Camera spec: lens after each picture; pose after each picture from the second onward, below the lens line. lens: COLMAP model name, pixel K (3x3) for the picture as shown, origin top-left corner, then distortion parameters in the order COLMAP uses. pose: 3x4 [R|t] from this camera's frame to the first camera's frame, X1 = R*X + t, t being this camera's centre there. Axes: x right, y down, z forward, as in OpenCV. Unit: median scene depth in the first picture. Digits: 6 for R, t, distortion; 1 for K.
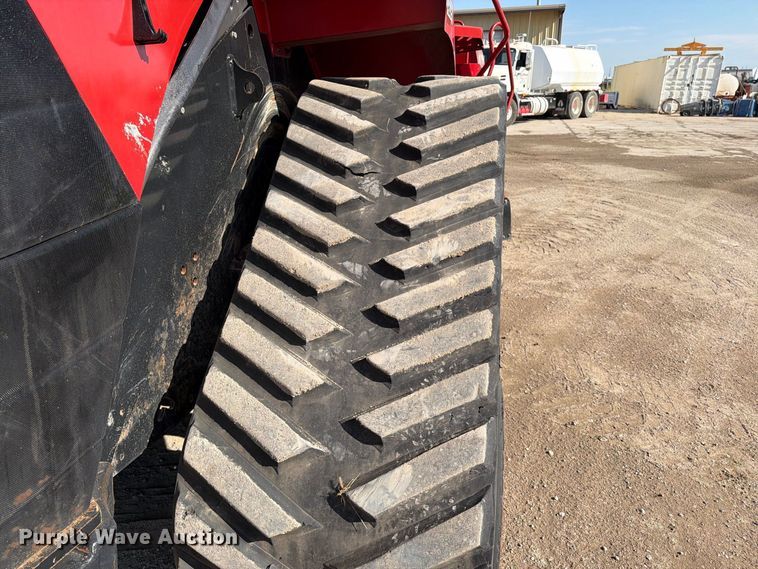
lens RADIAL K [[534.0, 0, 388.0], [0, 534.0, 285.8], [0, 0, 1]] dist [0.001943, -0.001126]
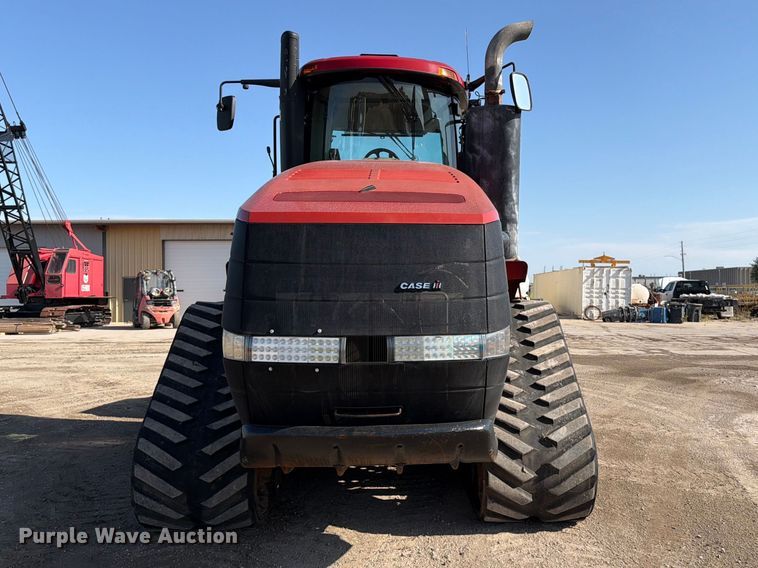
lens RADIAL K [[824.7, 0, 379.0], [0, 824.7, 284.0], [0, 0, 1]] dist [0.019601, 0.018314]
pose [[0.973368, 0.015101, 0.228752, -0.237025], [0.065629, 0.937710, -0.341164, 0.127423], [-0.219655, 0.347091, 0.911746, -0.378880]]
